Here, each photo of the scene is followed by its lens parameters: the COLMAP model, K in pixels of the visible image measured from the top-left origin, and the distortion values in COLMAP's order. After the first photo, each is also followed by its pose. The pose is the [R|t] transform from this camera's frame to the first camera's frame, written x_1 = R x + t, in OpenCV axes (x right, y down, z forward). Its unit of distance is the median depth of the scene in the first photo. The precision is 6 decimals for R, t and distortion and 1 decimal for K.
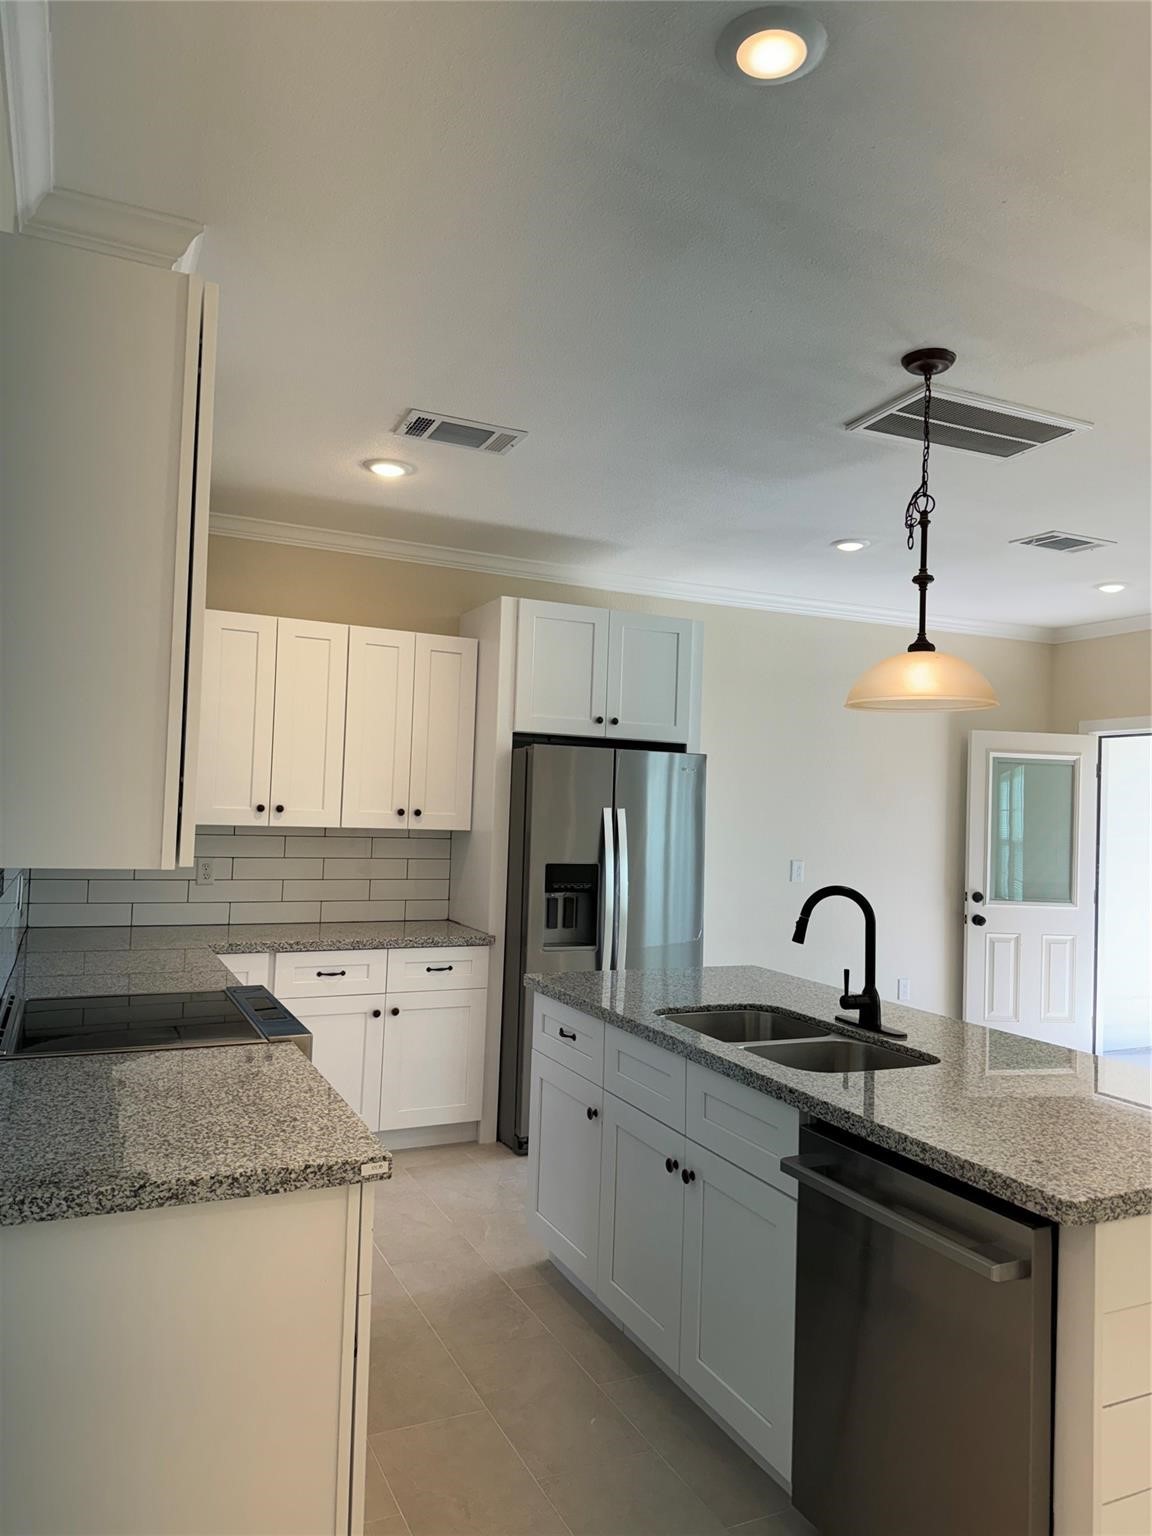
lens RADIAL K [[1068.6, 0, 576.0], [0, 1068.6, 768.0], [0, 0, 1]] dist [0.137047, -0.192702]
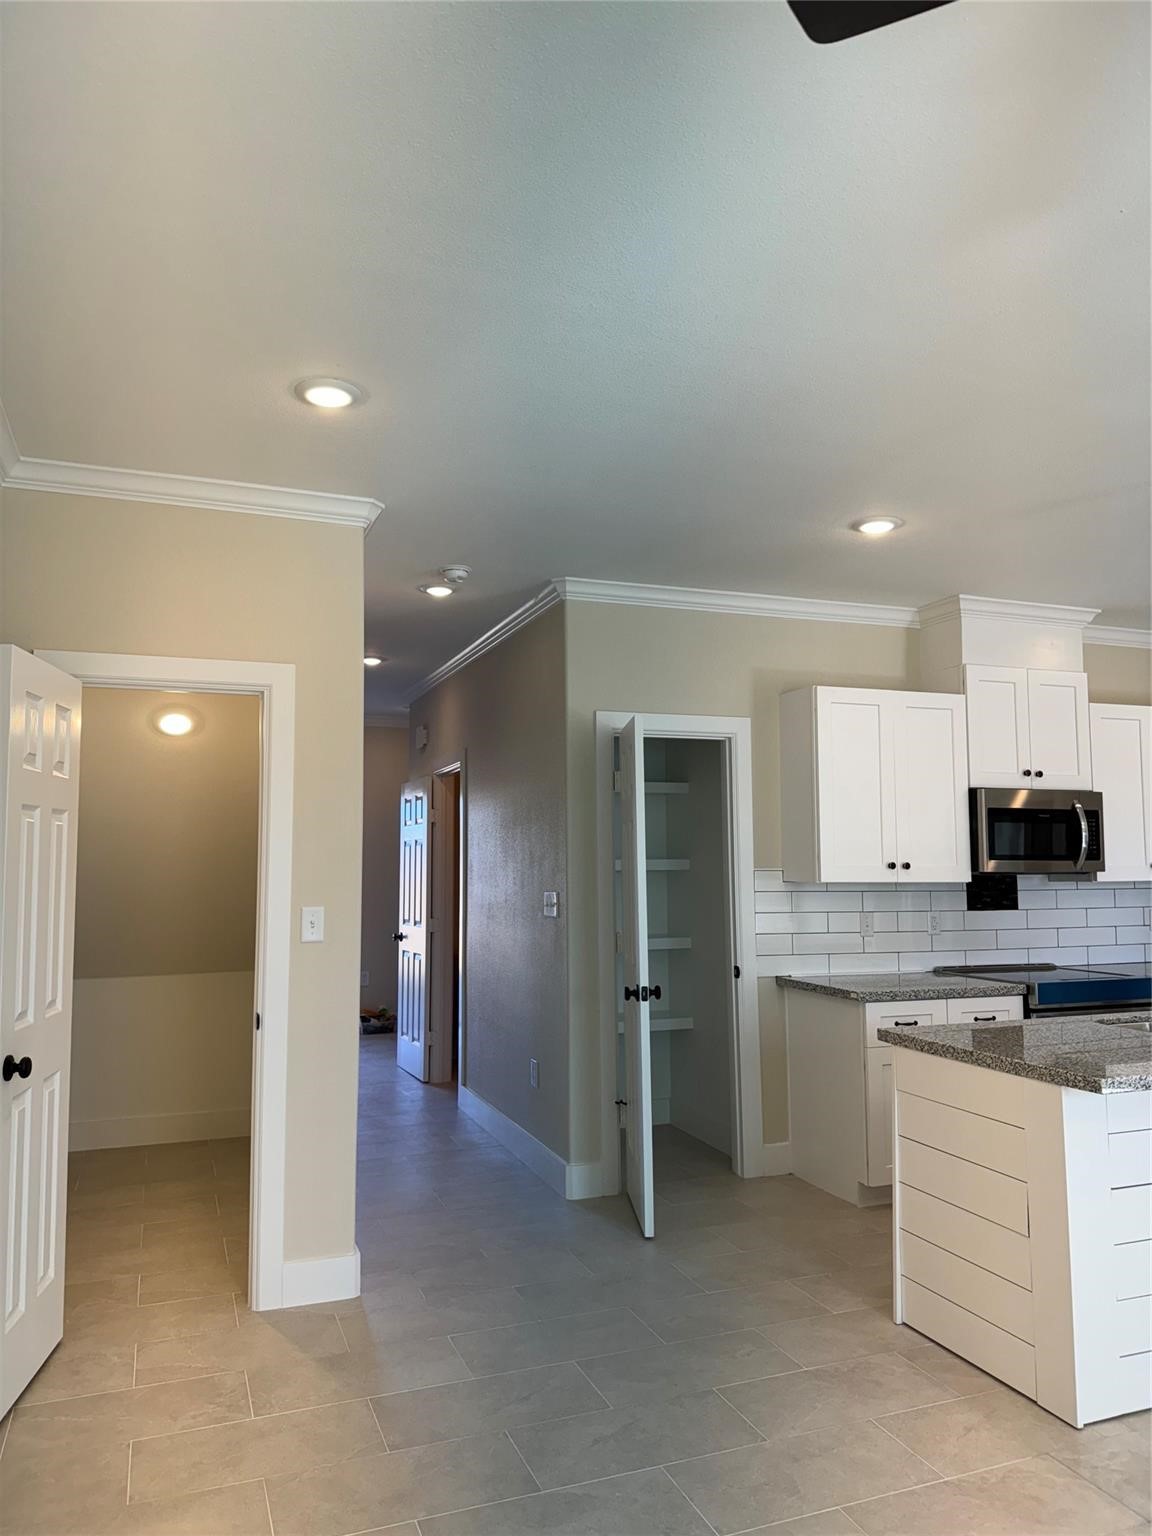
lens RADIAL K [[1068.6, 0, 576.0], [0, 1068.6, 768.0], [0, 0, 1]] dist [0.137047, -0.192702]
pose [[-0.081235, -0.120141, -0.989428, 1.006802], [0.042814, 0.991372, -0.123893, 0.043696], [0.995775, -0.052426, -0.075390, 0.214156]]
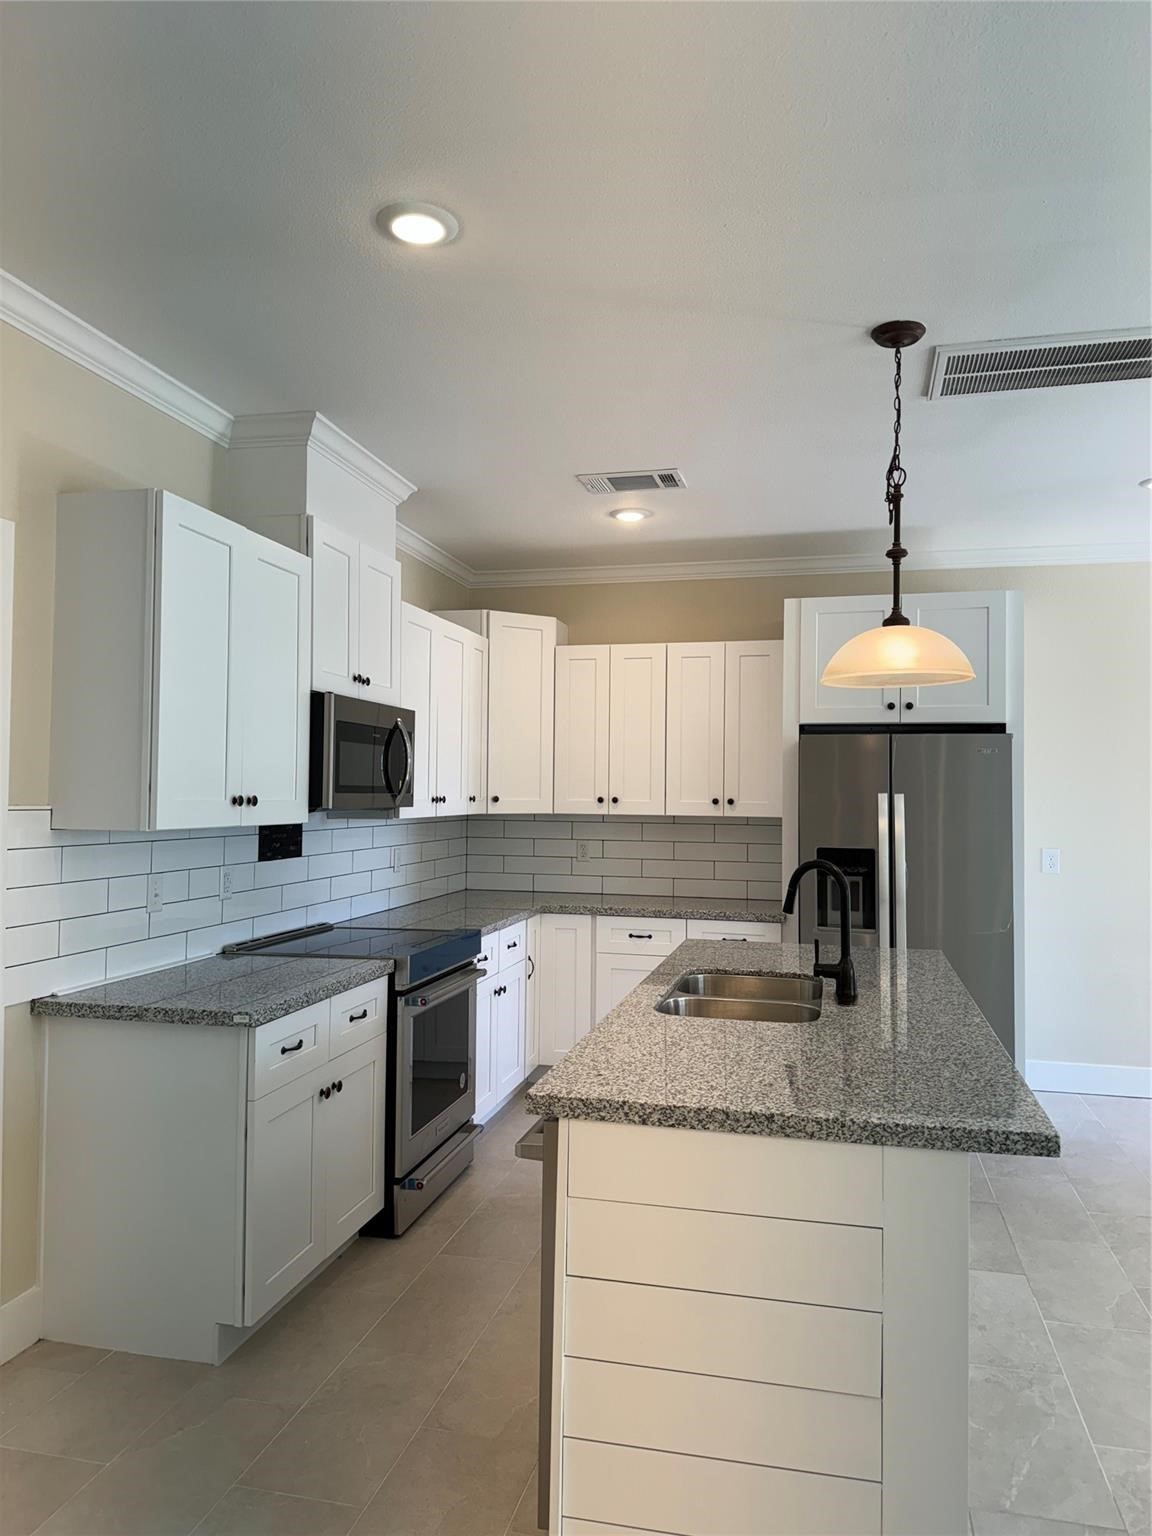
lens RADIAL K [[1068.6, 0, 576.0], [0, 1068.6, 768.0], [0, 0, 1]] dist [0.137047, -0.192702]
pose [[0.777345, -0.039755, -0.627817, 0.475236], [0.041272, 0.999074, -0.012163, 0.014620], [0.627719, -0.016457, 0.778266, 0.026904]]
